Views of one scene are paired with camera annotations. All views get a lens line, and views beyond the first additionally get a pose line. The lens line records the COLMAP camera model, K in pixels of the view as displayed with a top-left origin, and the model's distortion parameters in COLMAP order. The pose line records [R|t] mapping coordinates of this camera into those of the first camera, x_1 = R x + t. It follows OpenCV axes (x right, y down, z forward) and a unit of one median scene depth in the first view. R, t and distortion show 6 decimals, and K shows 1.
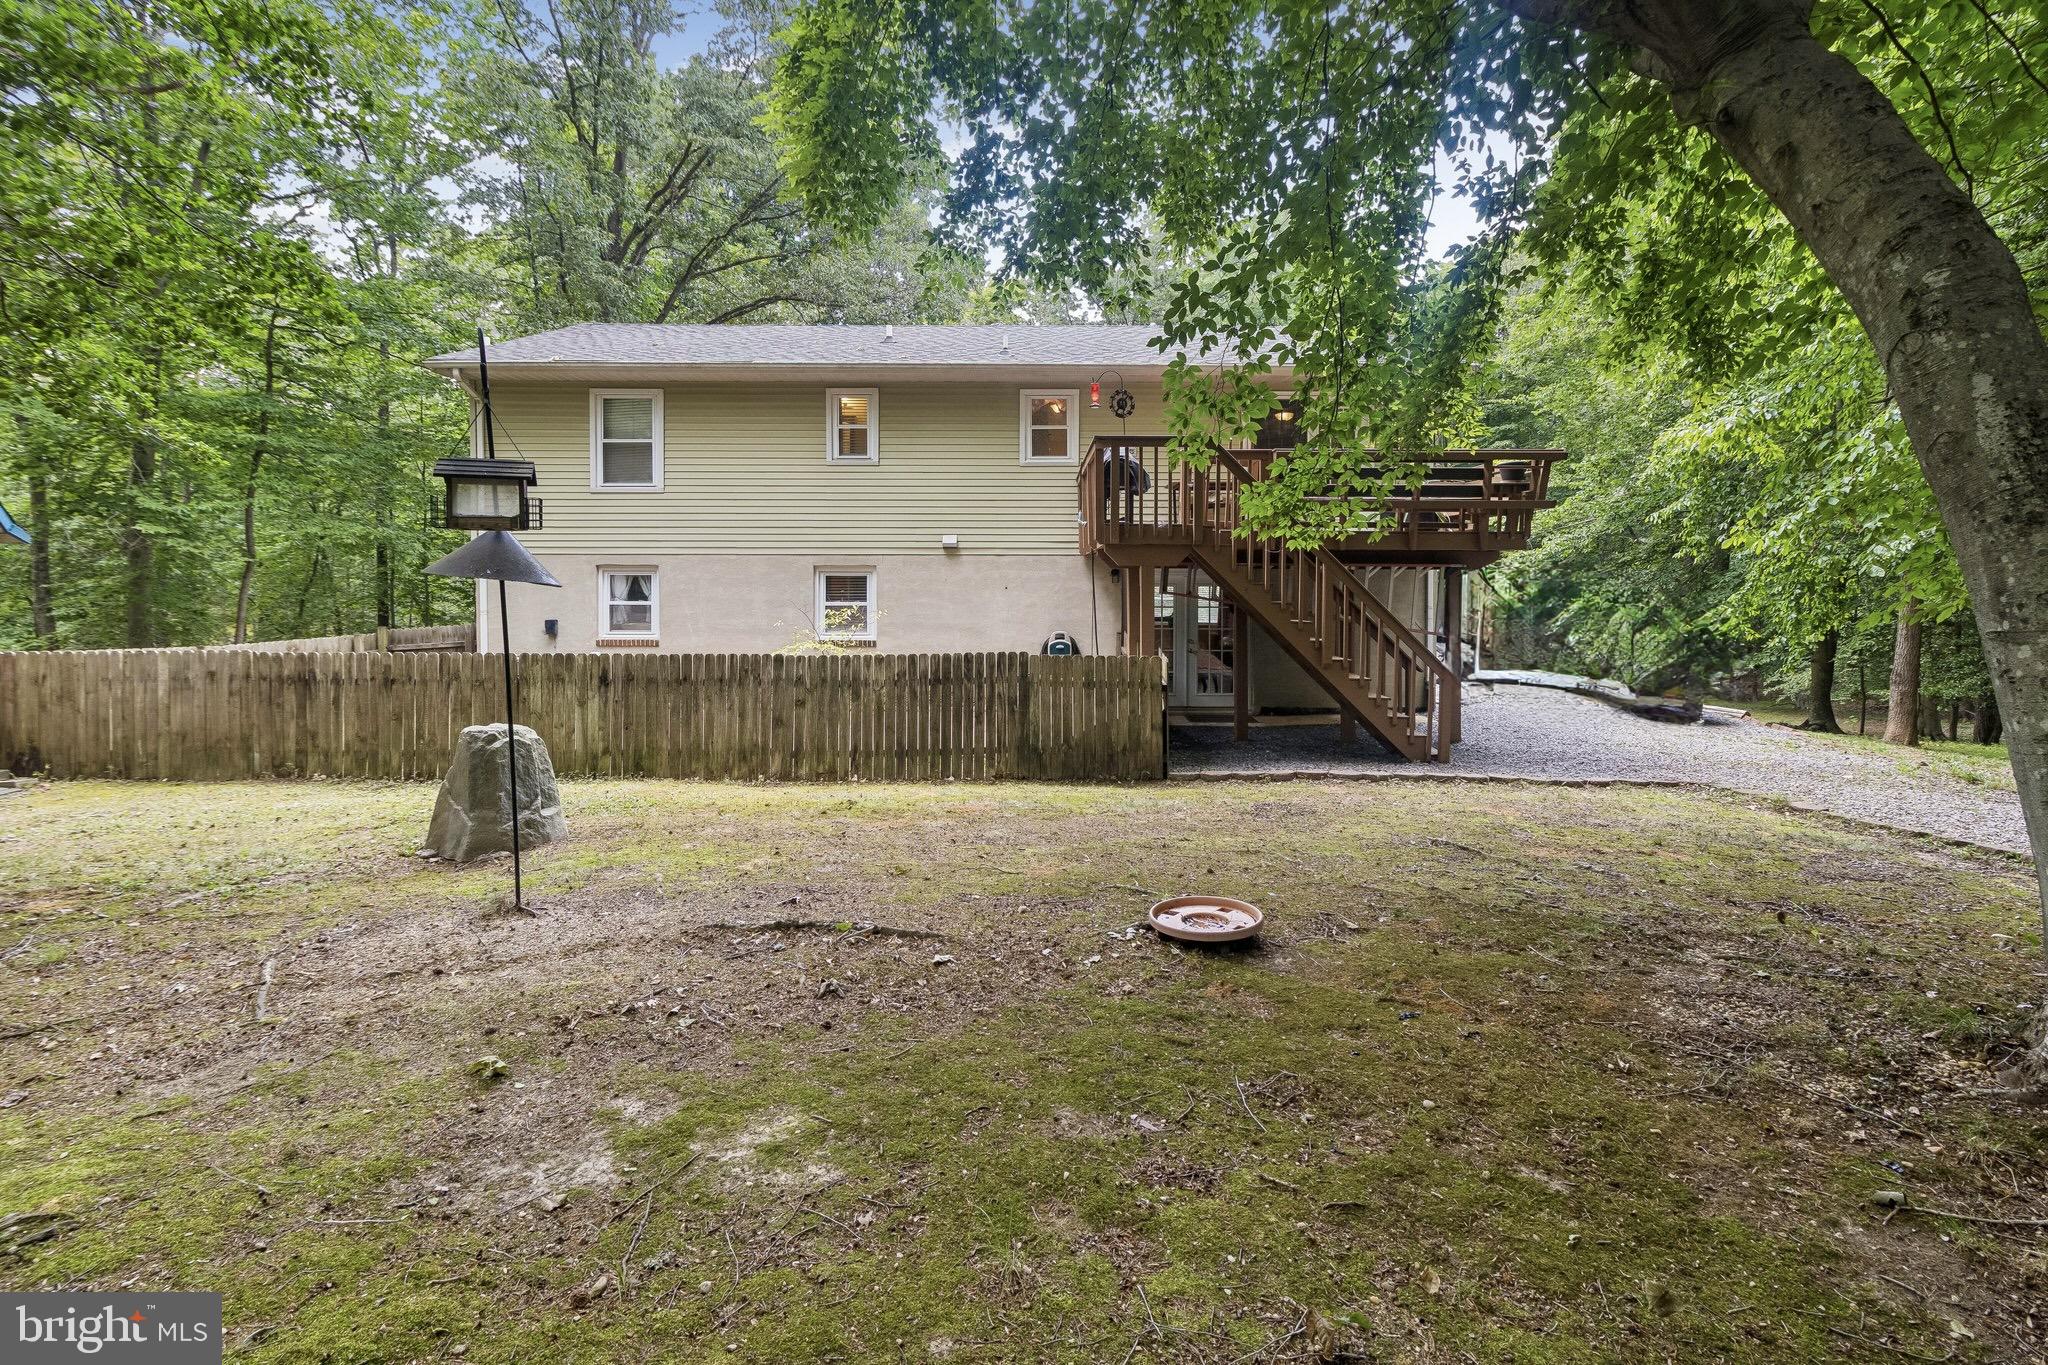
lens RADIAL K [[964.3, 0, 1032.2], [0, 964.3, 606.2], [0, 0, 1]] dist [0.007691, 0.000255]
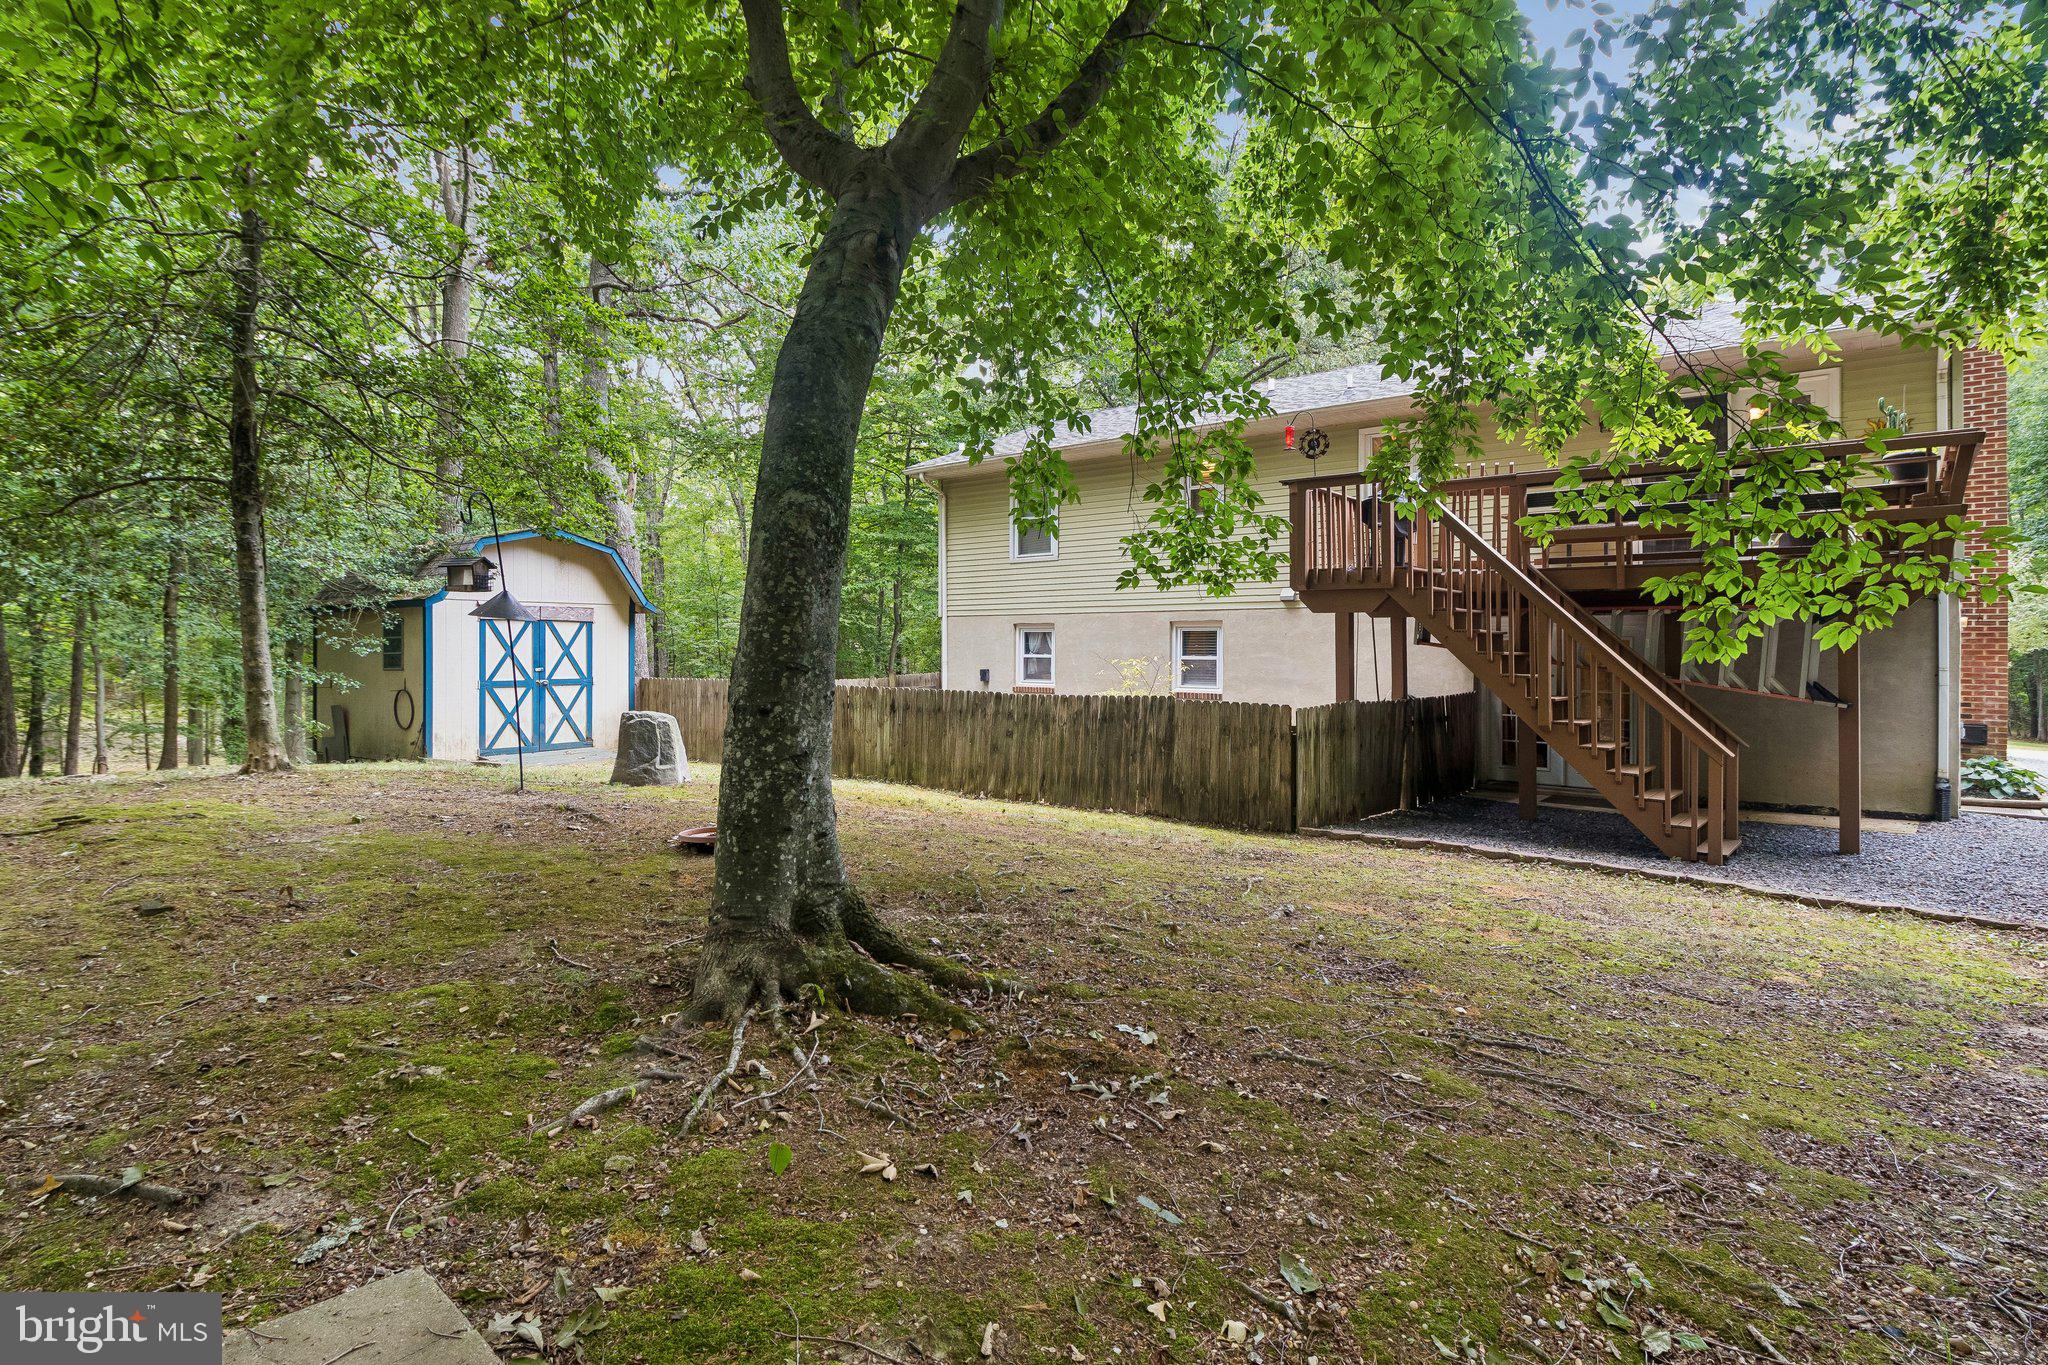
lens RADIAL K [[1037.3, 0, 1024.2], [0, 1037.3, 656.6], [0, 0, 1]] dist [0.002504, 0.000290]
pose [[0.768894, 0.004610, -0.639359, 0.576040], [-0.017065, 0.999766, -0.013313, 0.022050], [0.639148, 0.021147, 0.768793, 0.031322]]
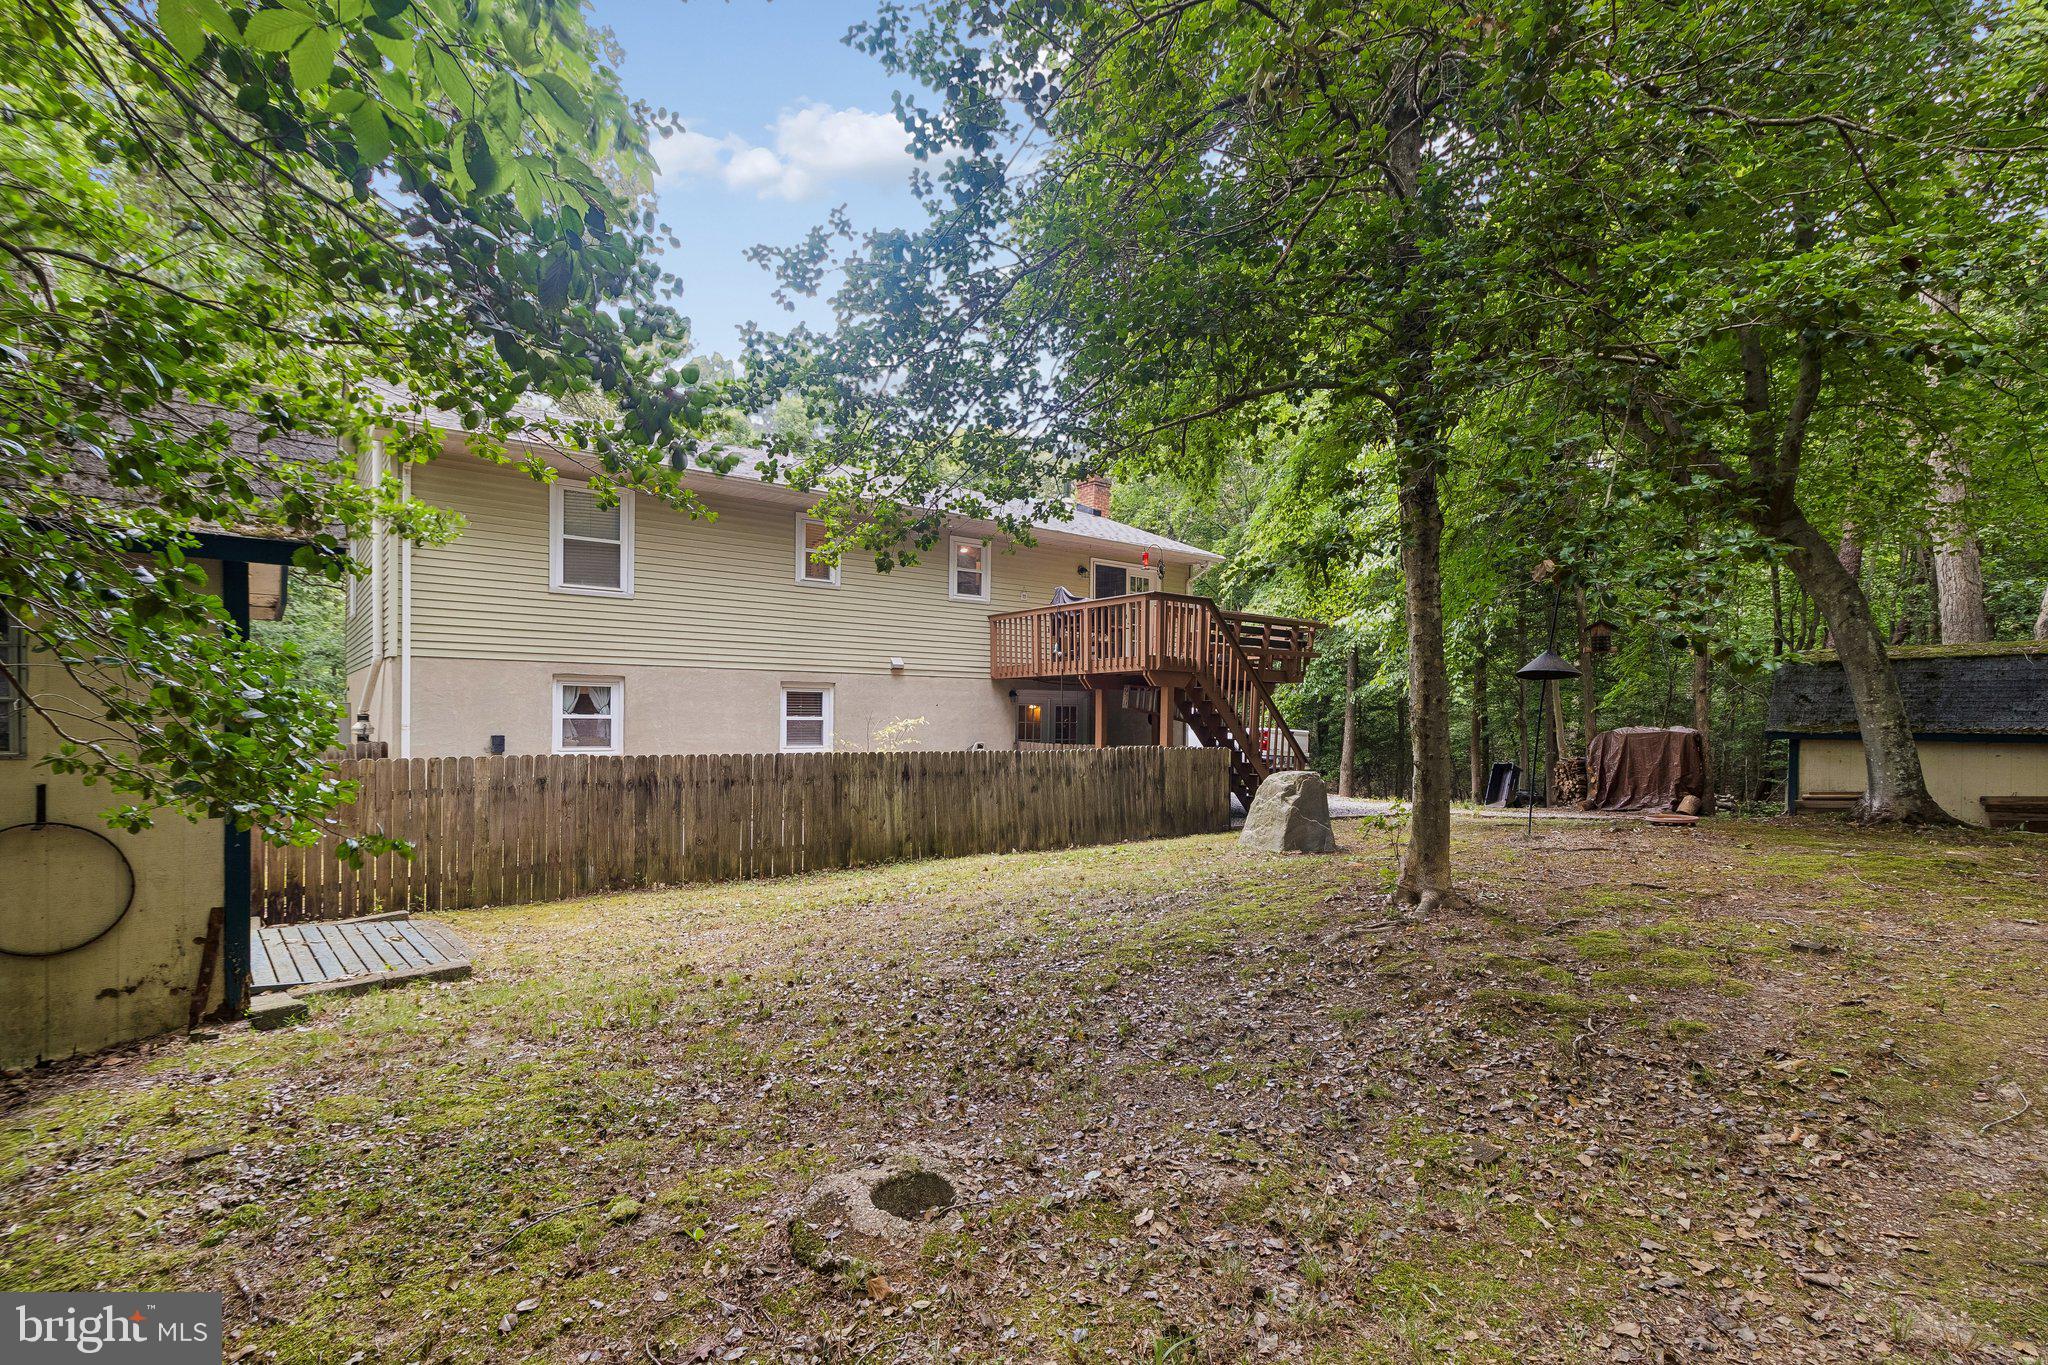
lens RADIAL K [[963.2, 0, 1031.9], [0, 963.2, 714.0], [0, 0, 1]] dist [0.002953, 0.000238]
pose [[0.782096, 0.006133, 0.623128, -1.001627], [0.012061, 0.999615, -0.024977, 0.034547], [-0.623041, 0.027050, 0.781721, 0.027772]]
